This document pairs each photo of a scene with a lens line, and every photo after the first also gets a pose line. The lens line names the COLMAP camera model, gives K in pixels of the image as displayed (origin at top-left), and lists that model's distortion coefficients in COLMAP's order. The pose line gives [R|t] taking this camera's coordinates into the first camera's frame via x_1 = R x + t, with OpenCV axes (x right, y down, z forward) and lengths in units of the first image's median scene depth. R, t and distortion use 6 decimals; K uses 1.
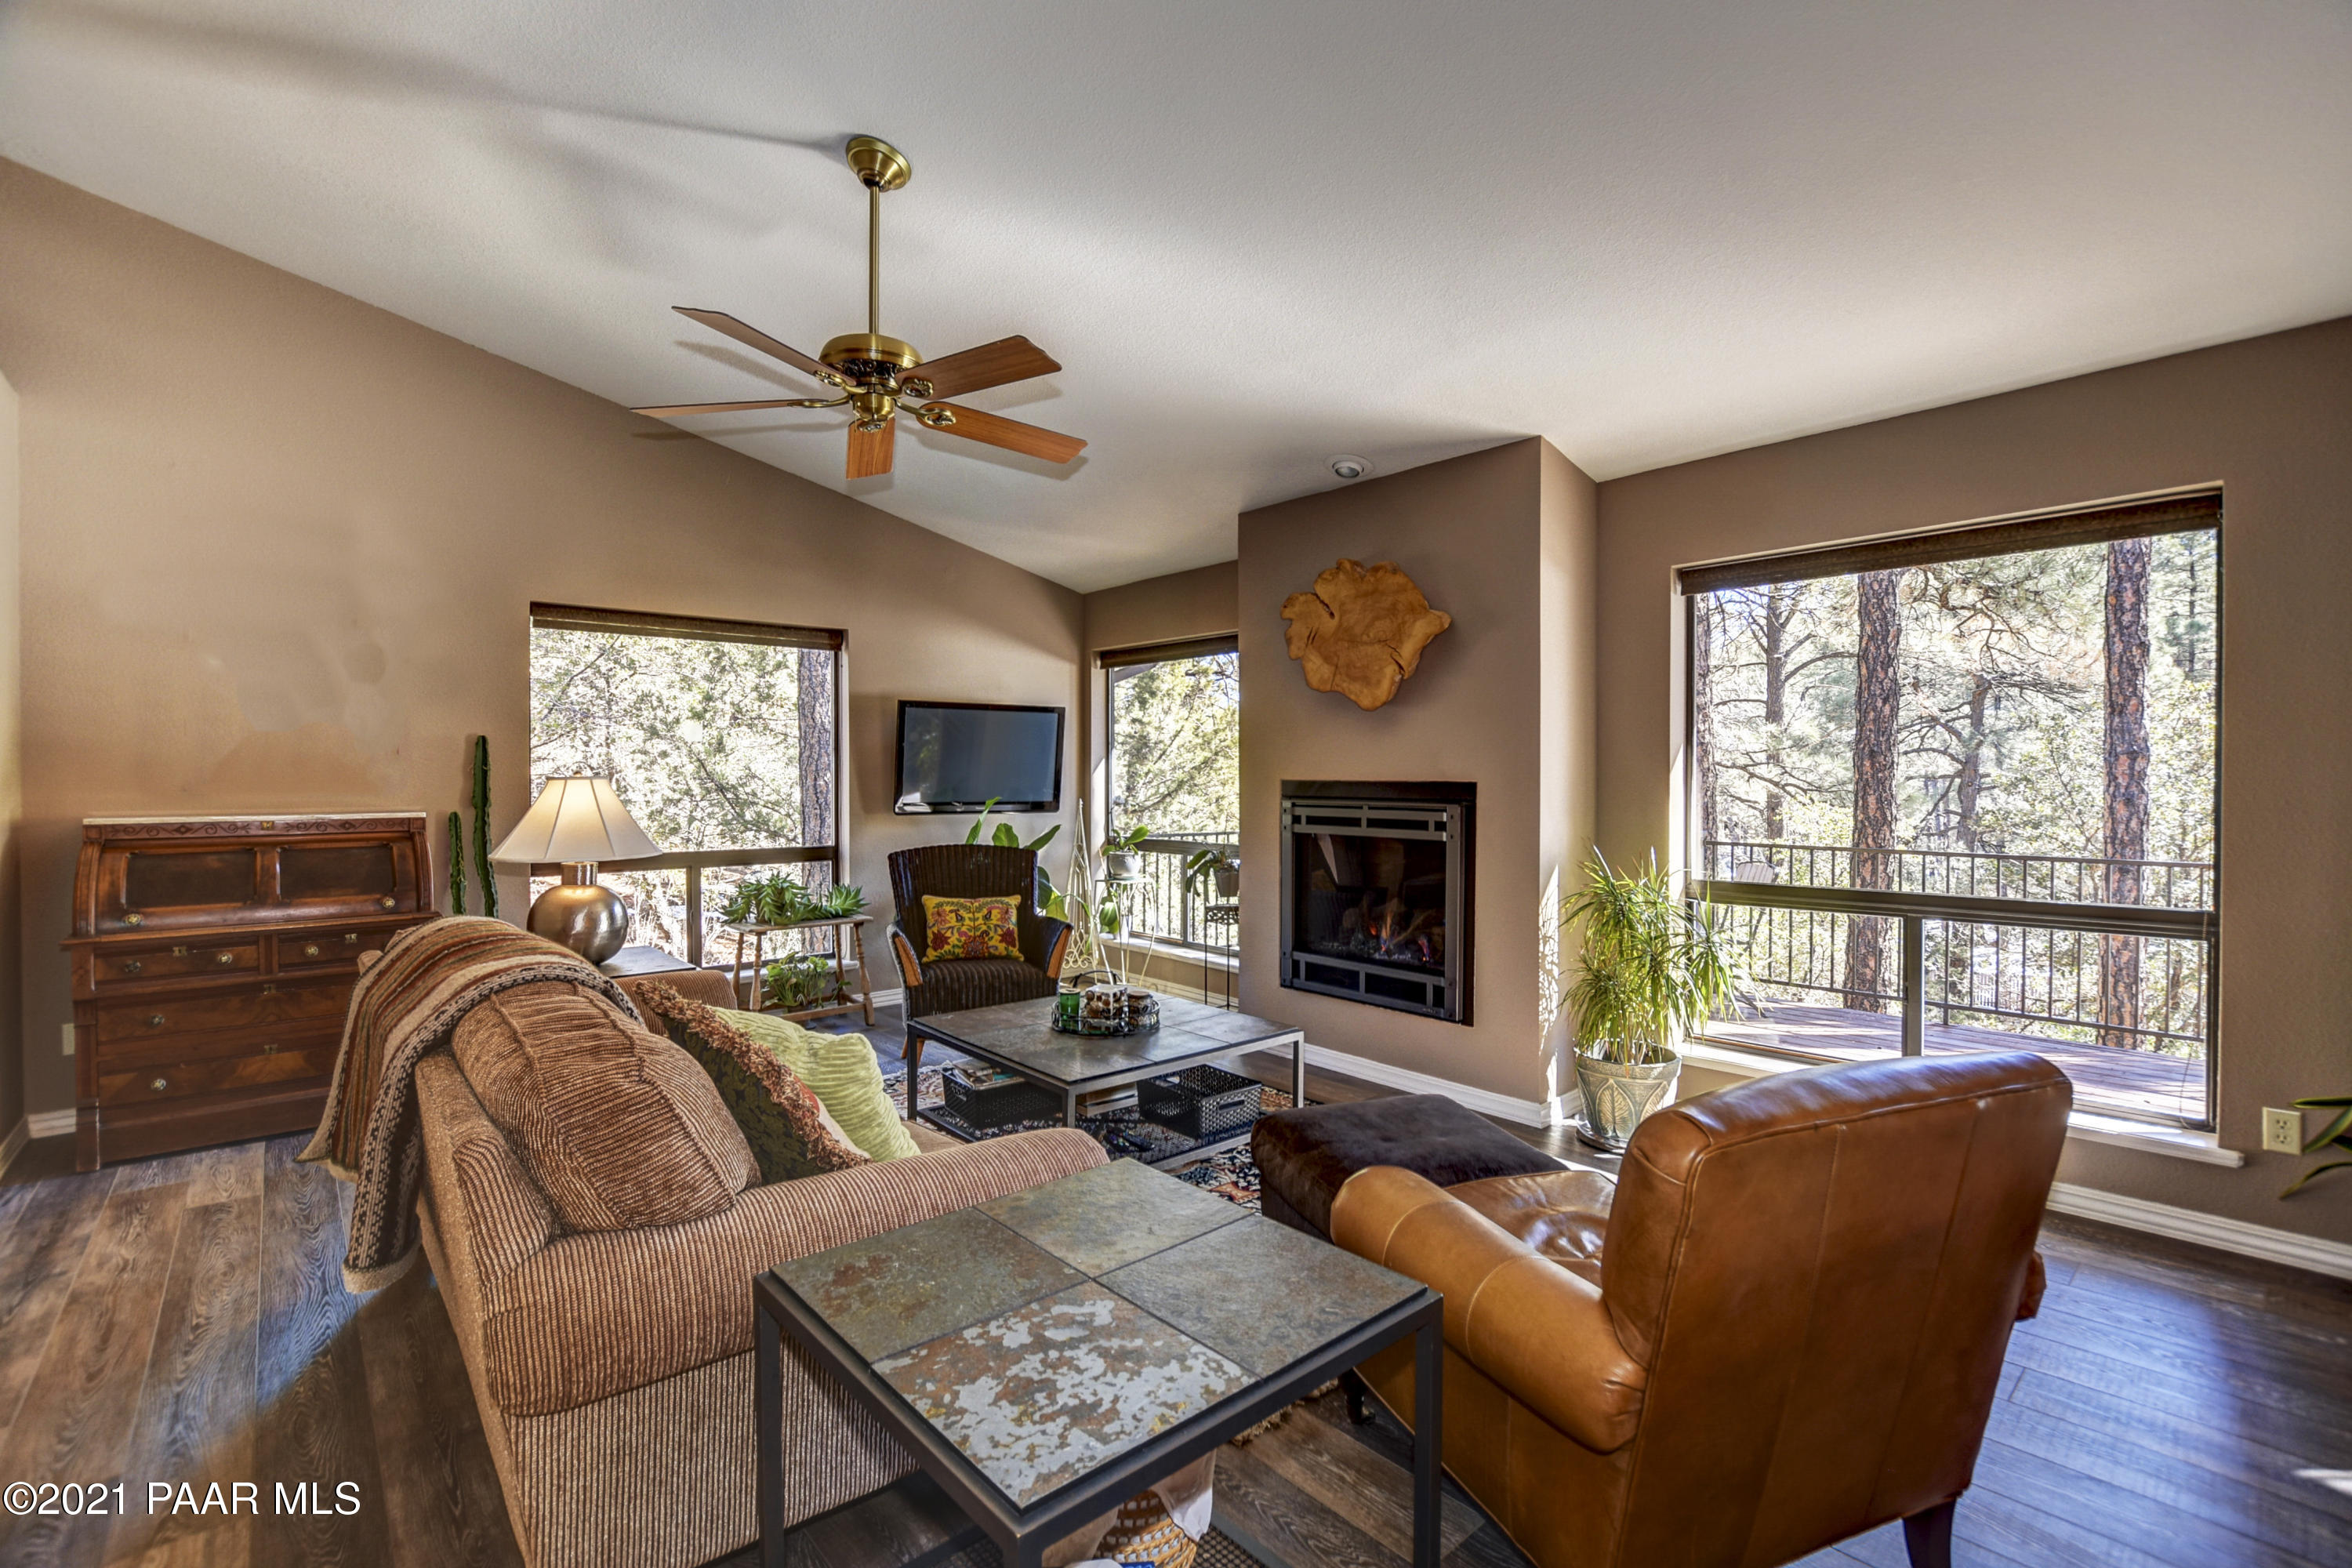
lens RADIAL K [[1045.9, 0, 1227.0], [0, 1045.9, 788.0], [0, 0, 1]] dist [-0.020977, 0.002976]
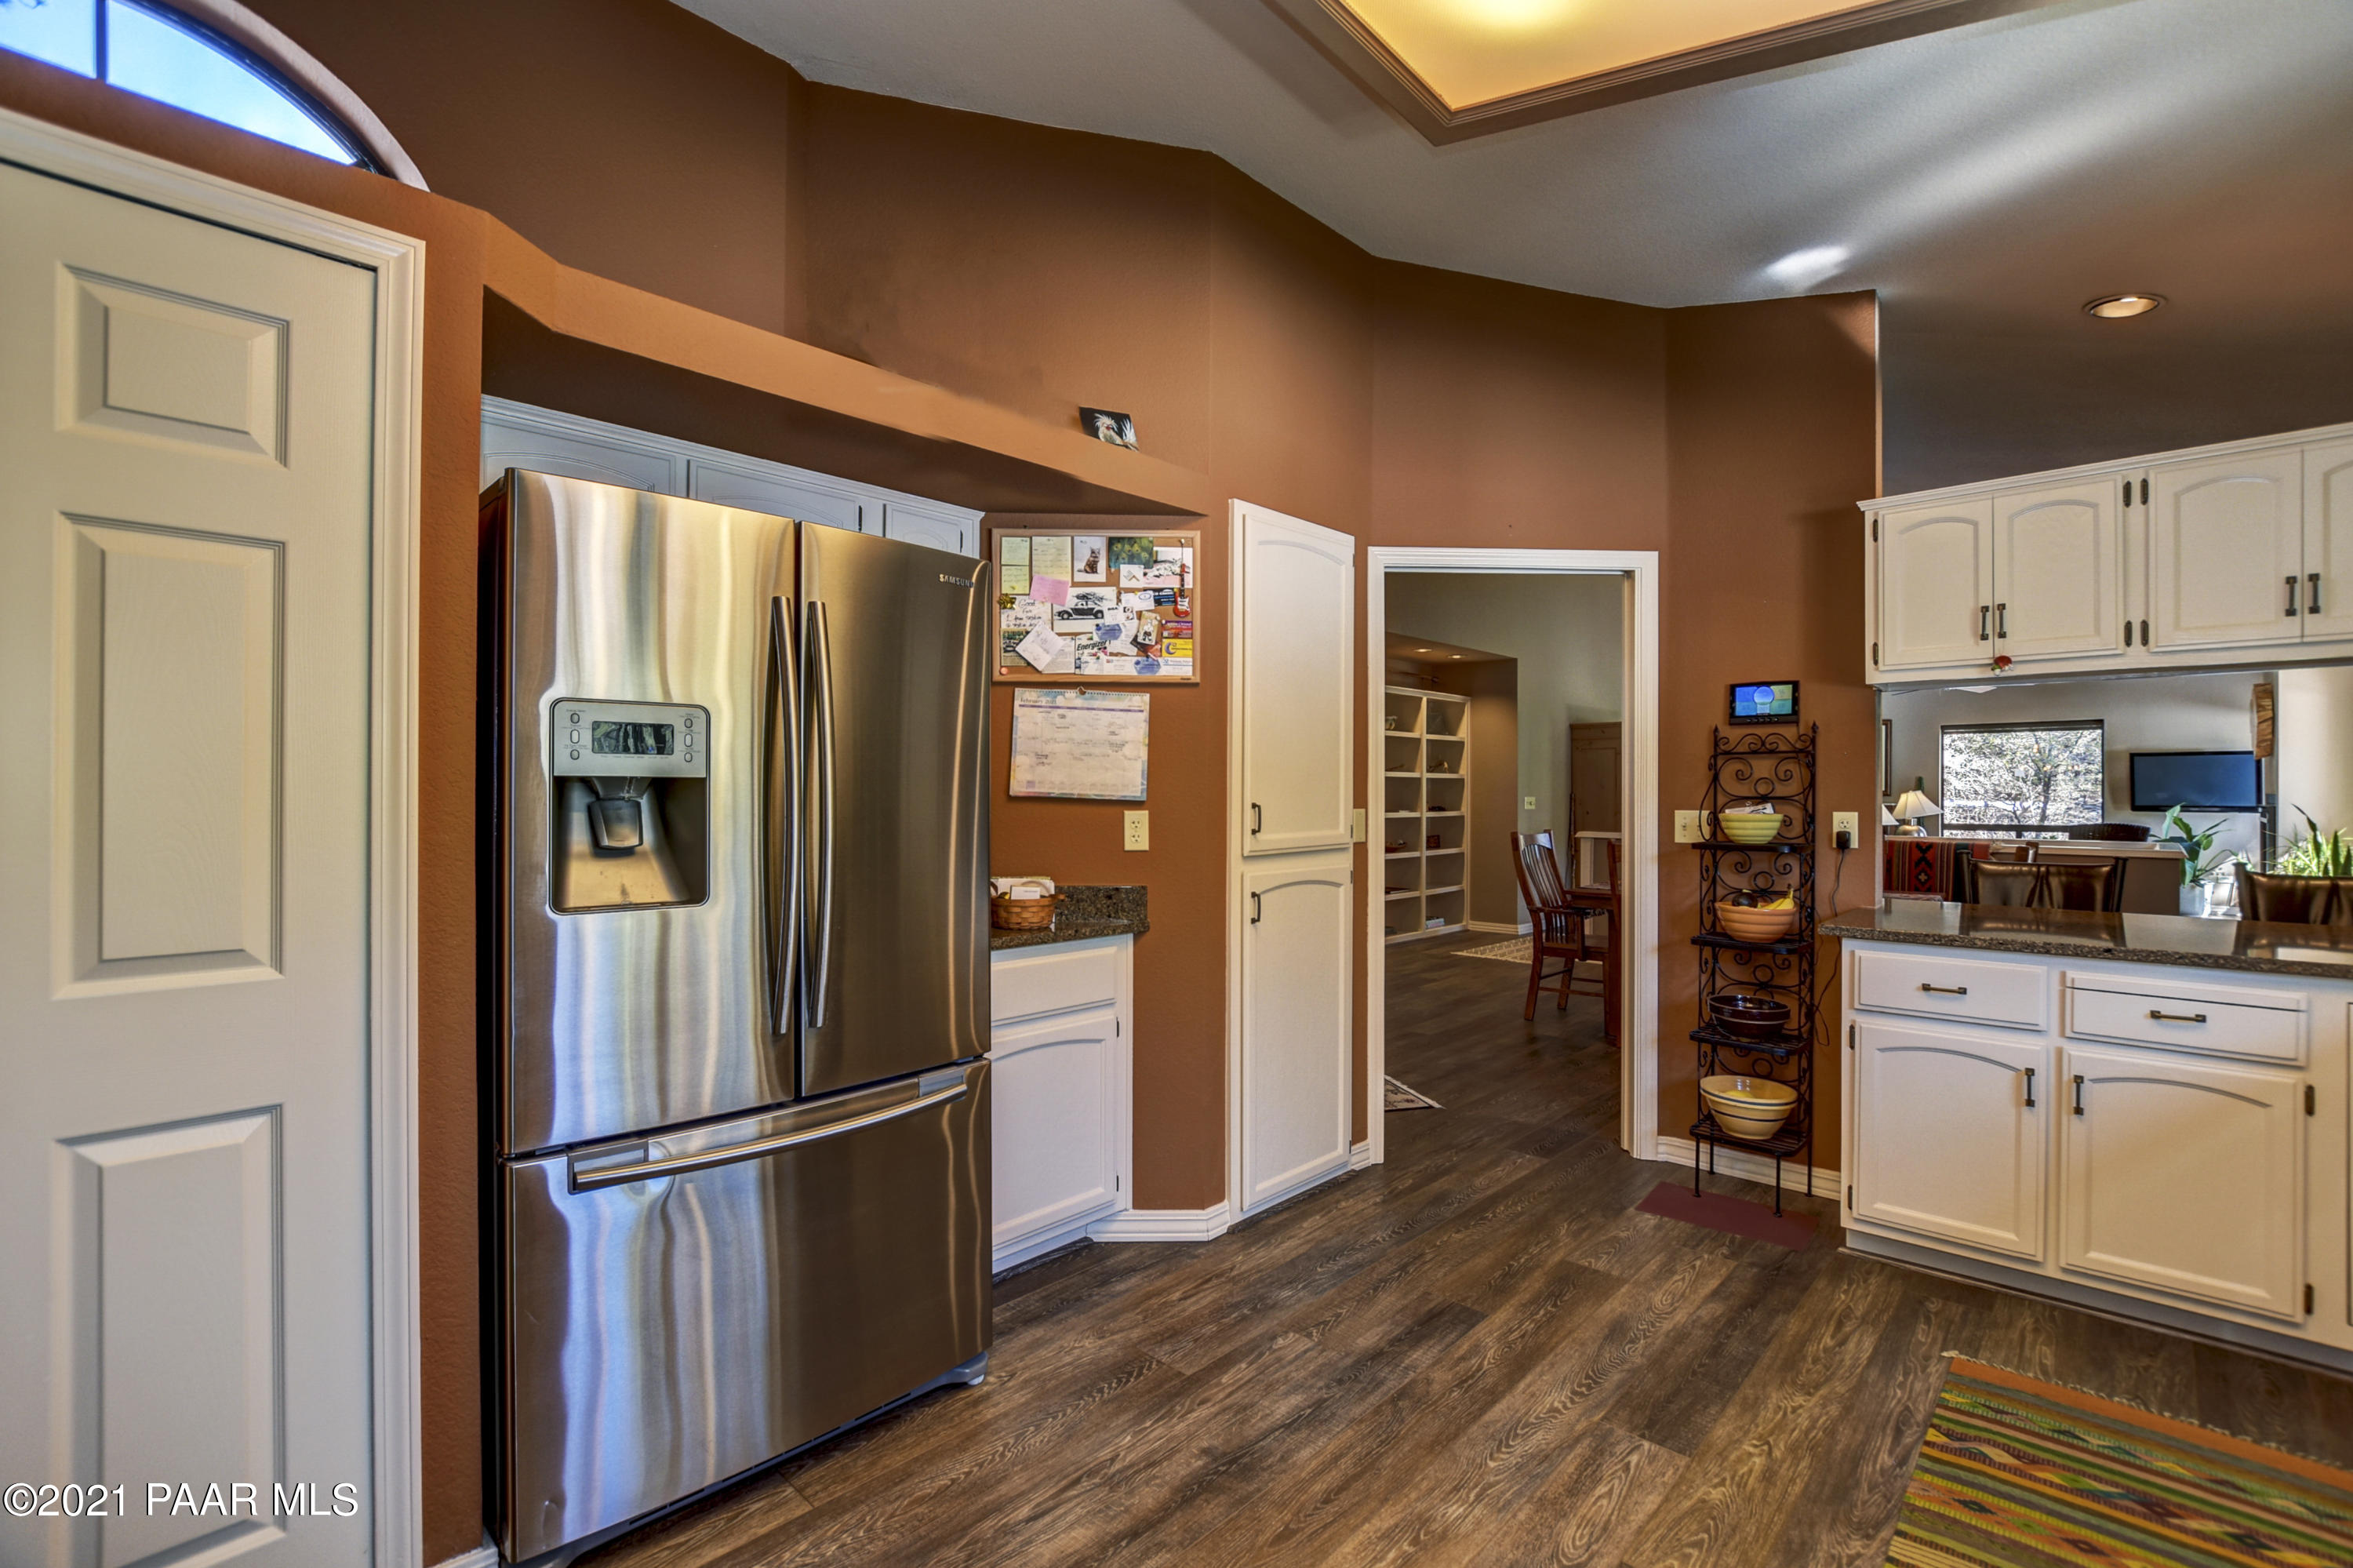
lens RADIAL K [[1046.4, 0, 1194.5], [0, 1046.4, 793.6], [0, 0, 1]] dist [-0.020977, 0.002976]
pose [[0.079342, 0.002692, -0.996844, 1.924490], [-0.012105, 0.999925, 0.001736, 0.012660], [0.996774, 0.011929, 0.079369, -1.166007]]
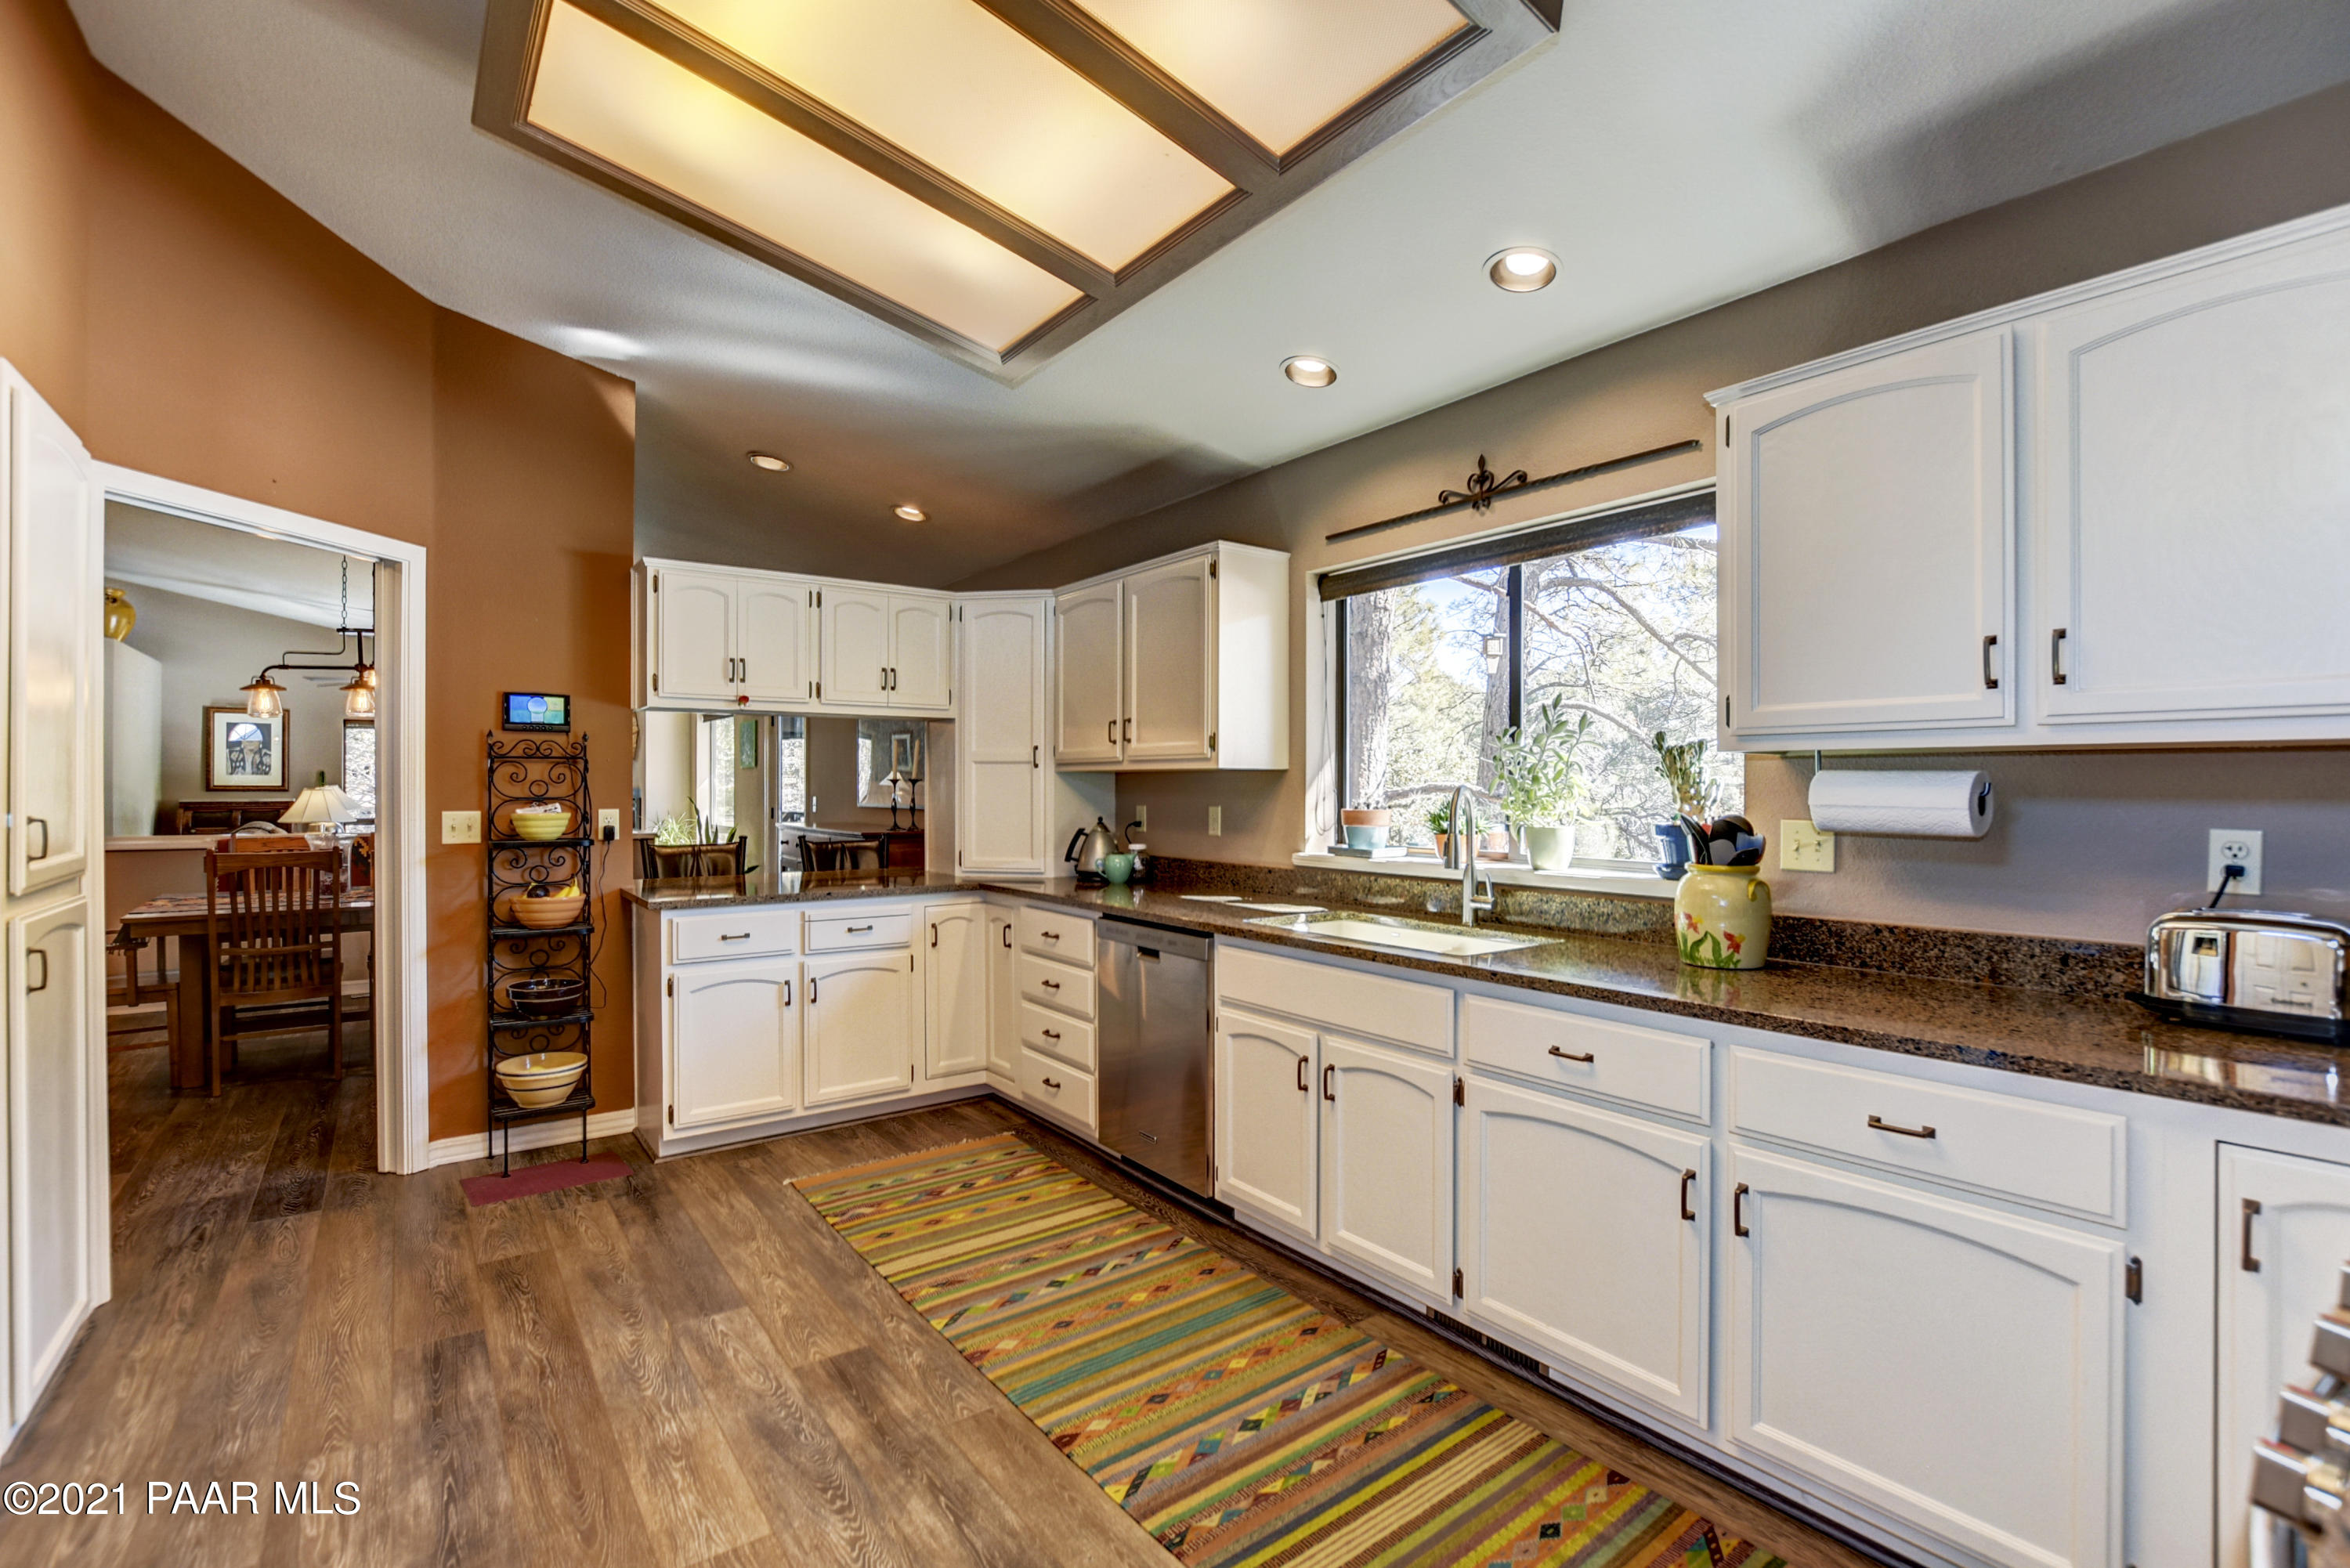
lens RADIAL K [[1044.9, 0, 1200.4], [0, 1044.9, 796.2], [0, 0, 1]] dist [-0.020977, 0.002976]
pose [[0.996217, 0.003006, -0.086850, 1.801389], [-0.003161, 0.999994, -0.001638, 0.010012], [0.086845, 0.001907, 0.996220, -1.477876]]
